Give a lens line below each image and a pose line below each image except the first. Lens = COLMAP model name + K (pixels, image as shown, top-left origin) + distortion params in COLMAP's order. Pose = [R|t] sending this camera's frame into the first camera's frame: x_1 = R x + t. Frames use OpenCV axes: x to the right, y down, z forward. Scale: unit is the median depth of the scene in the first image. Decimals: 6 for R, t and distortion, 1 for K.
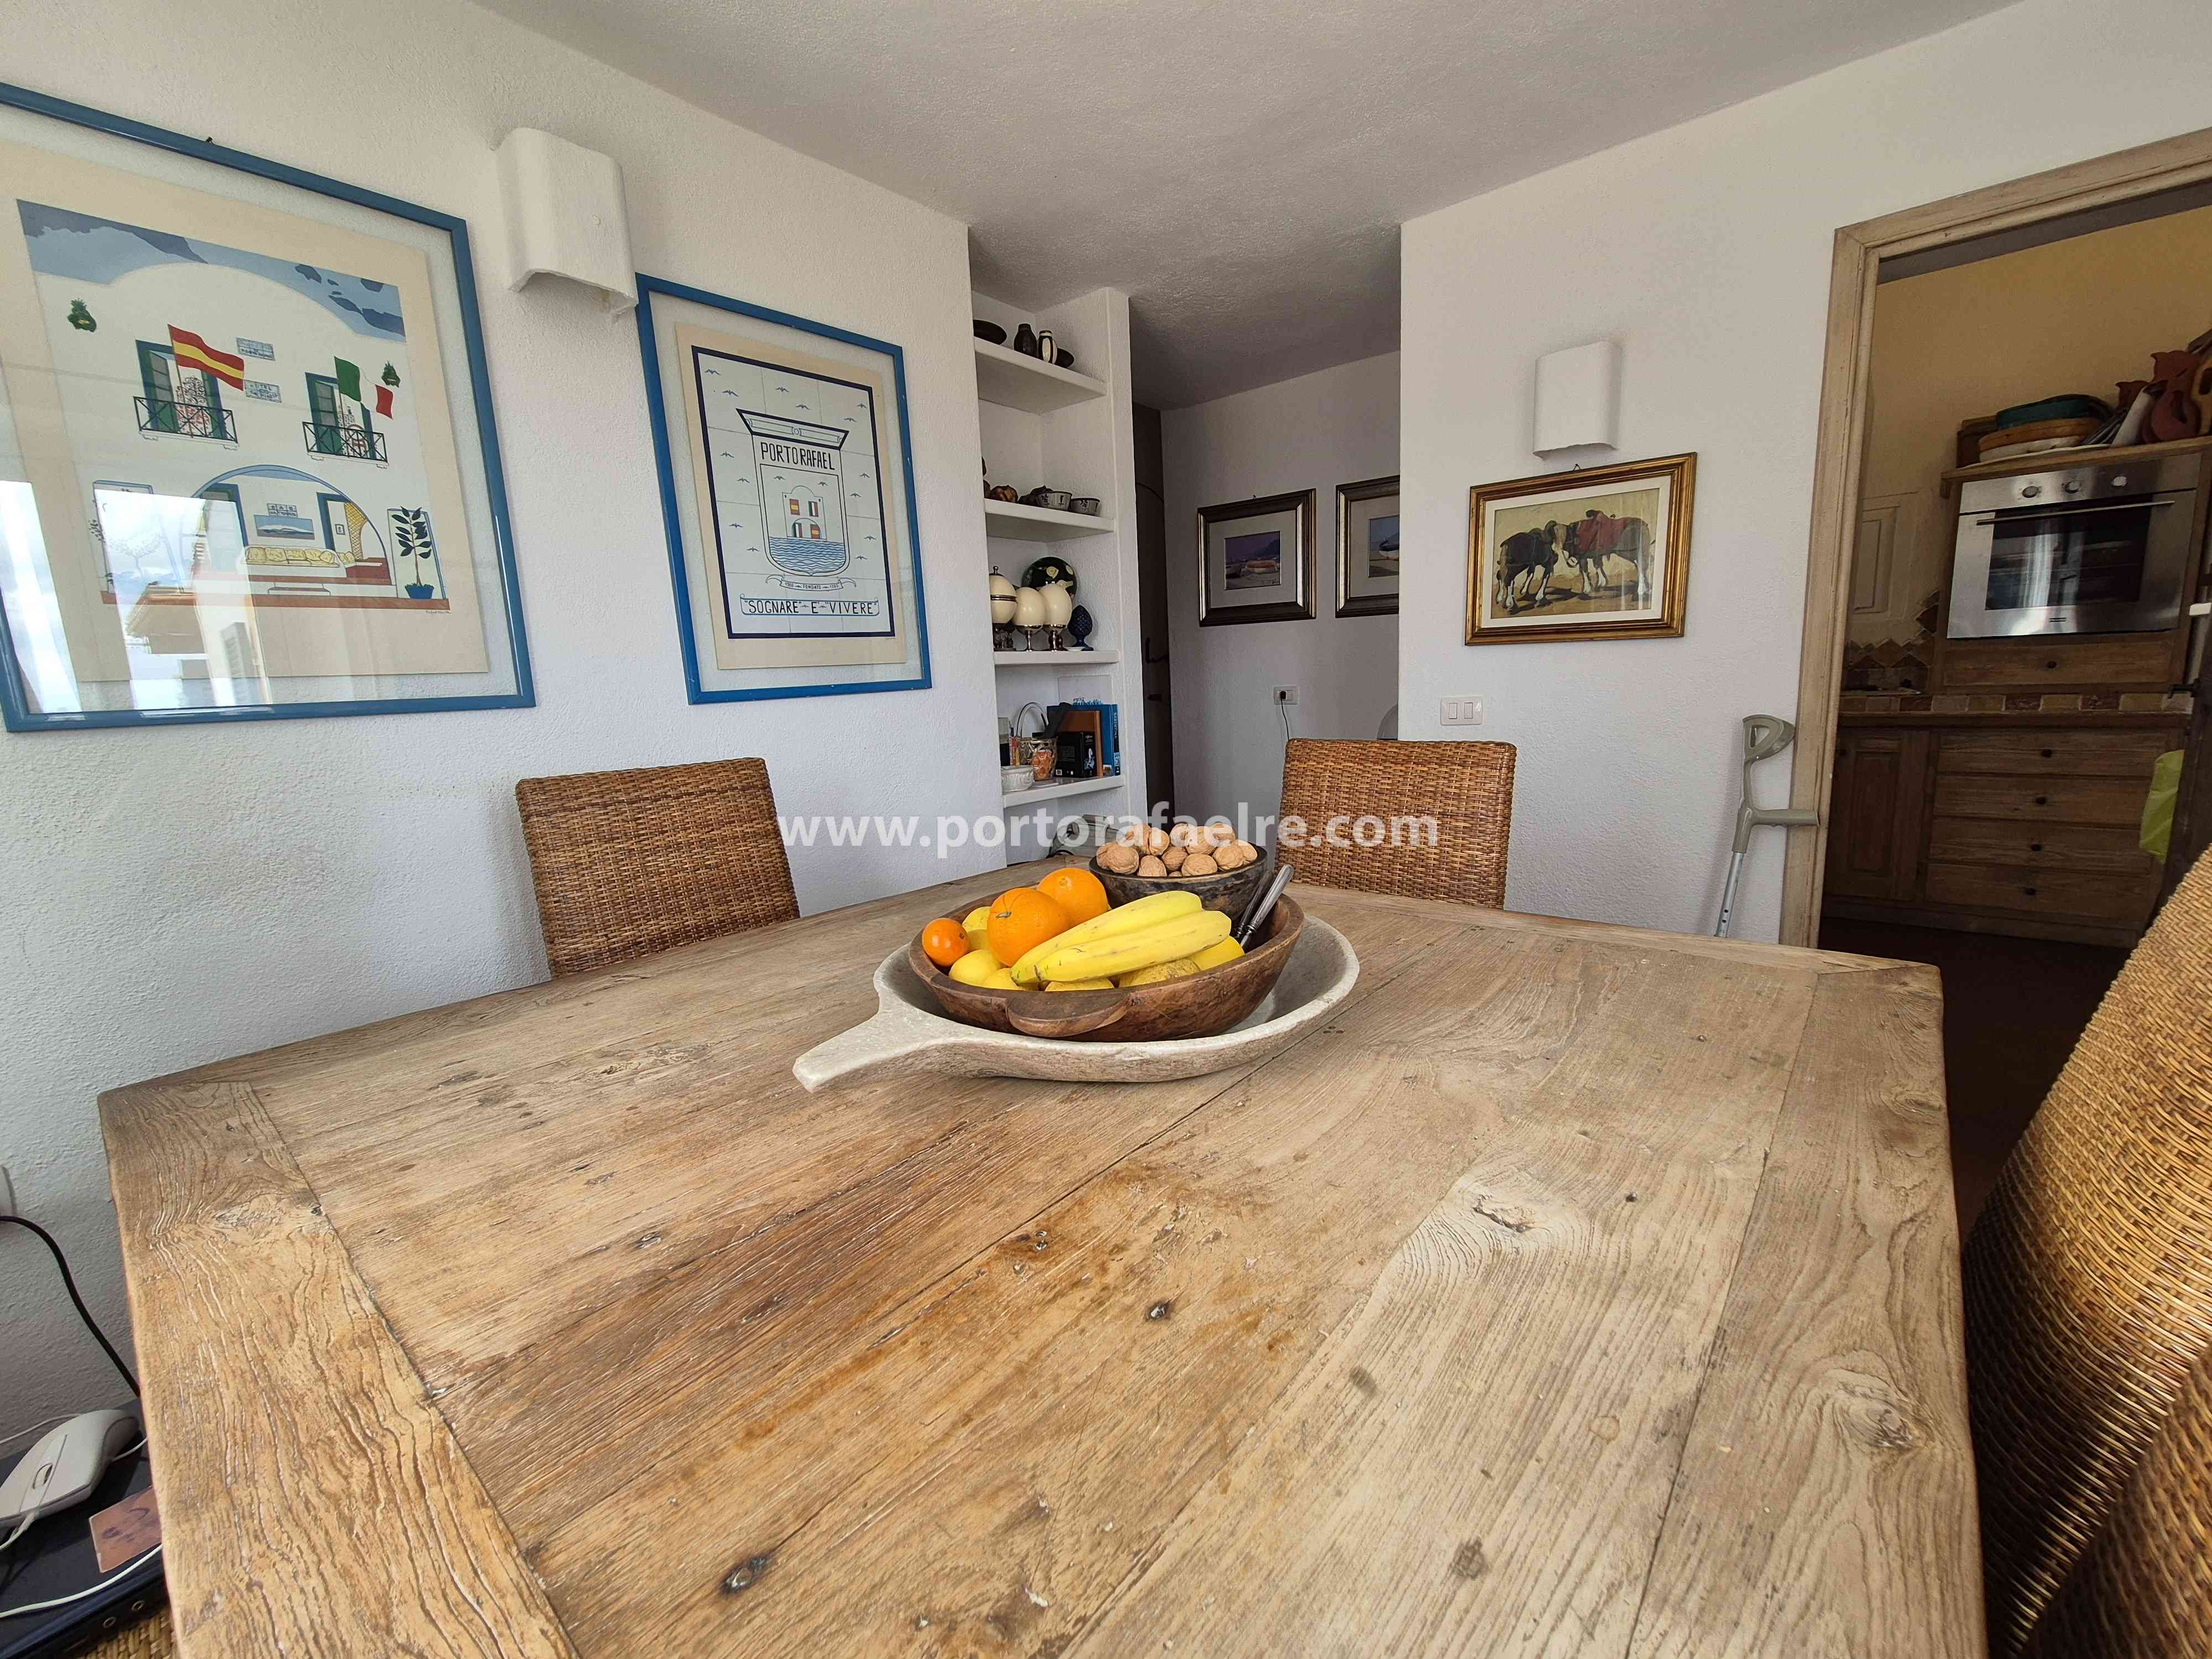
lens RADIAL K [[904.7, 0, 1105.0], [0, 904.7, 827.5], [0, 0, 1]] dist [0.001097, 0.000284]
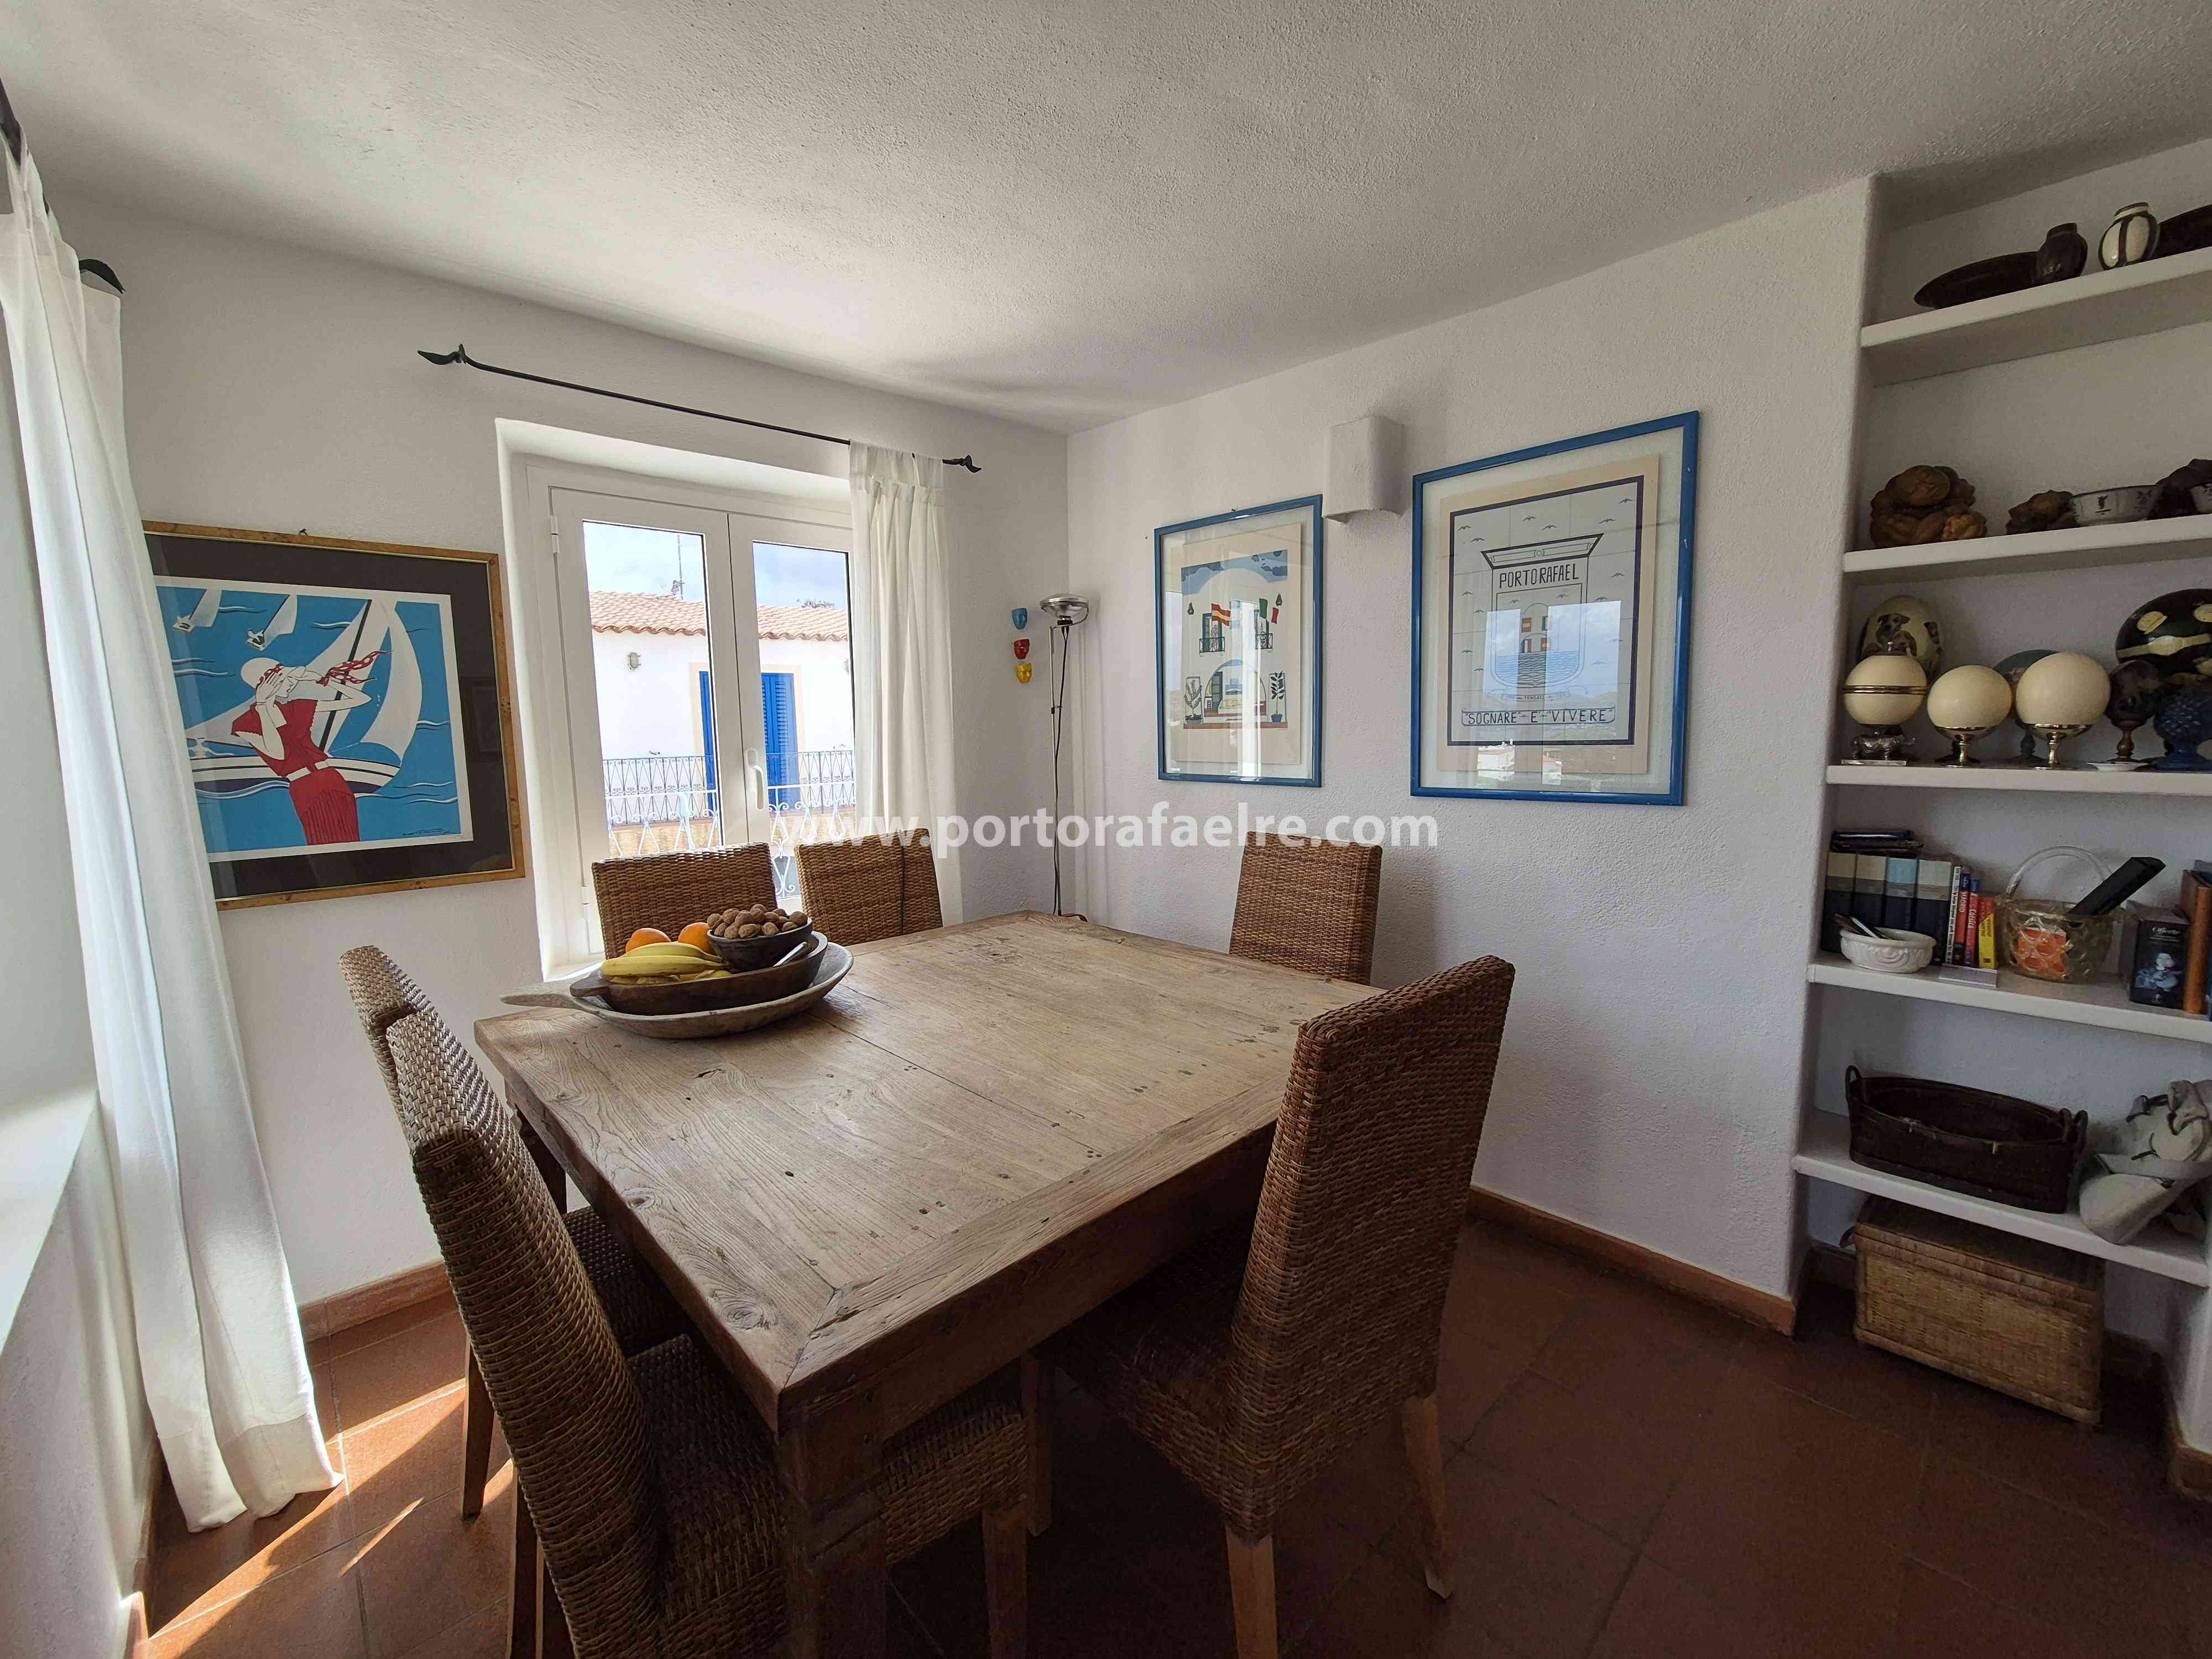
lens RADIAL K [[904.7, 0, 1119.7], [0, 904.7, 818.8], [0, 0, 1]] dist [0.001097, 0.000284]
pose [[-0.078445, 0.165887, -0.983020, 1.022642], [-0.135744, 0.975097, 0.175382, -0.331313], [0.987634, 0.147197, -0.053973, 0.807781]]
